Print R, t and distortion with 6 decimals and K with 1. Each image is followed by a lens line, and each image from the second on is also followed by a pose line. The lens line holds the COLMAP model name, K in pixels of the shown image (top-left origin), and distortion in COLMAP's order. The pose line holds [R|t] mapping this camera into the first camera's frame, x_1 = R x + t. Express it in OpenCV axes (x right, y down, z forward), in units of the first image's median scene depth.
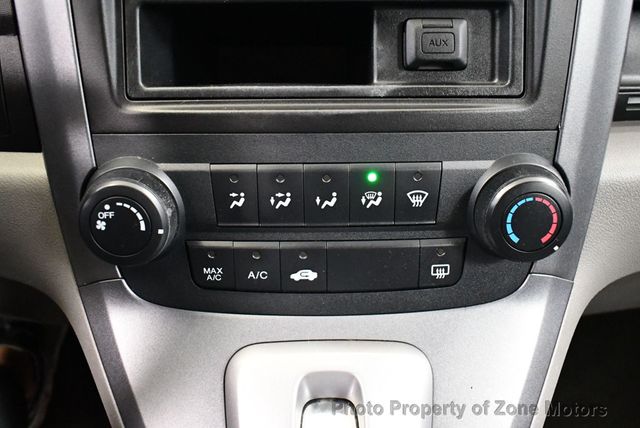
lens RADIAL K [[637.0, 0, 319.1], [0, 637.0, 212.6], [0, 0, 1]] dist [-0.093793, 0.000000]
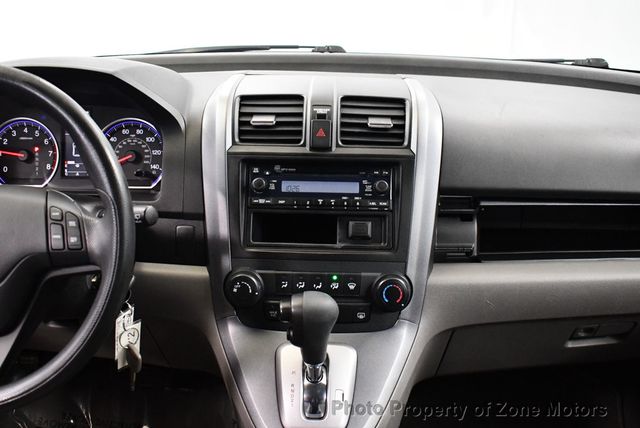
lens RADIAL K [[637.0, 0, 319.6], [0, 637.0, 215.2], [0, 0, 1]] dist [-0.093793, 0.000000]
pose [[0.999319, 0.029643, -0.021972, 0.069667], [-0.034493, 0.961980, -0.270935, 0.421212], [0.013105, 0.271508, 0.962347, -1.662029]]
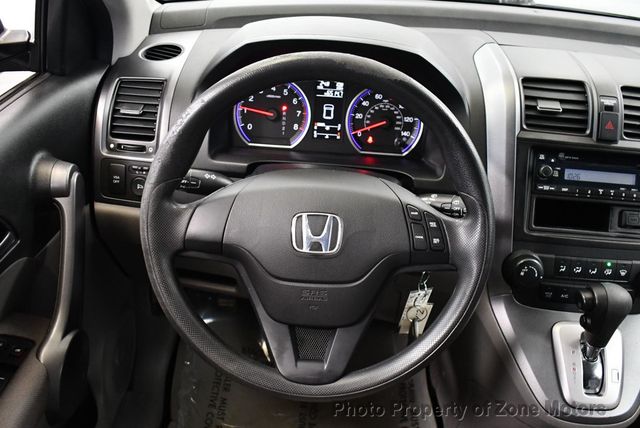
lens RADIAL K [[637.0, 0, 325.1], [0, 637.0, 215.5], [0, 0, 1]] dist [-0.093793, 0.000000]
pose [[0.996399, 0.084784, 0.000299, -1.207896], [-0.084296, 0.991030, -0.103701, 0.125712], [-0.009089, 0.103302, 0.994609, -1.807997]]
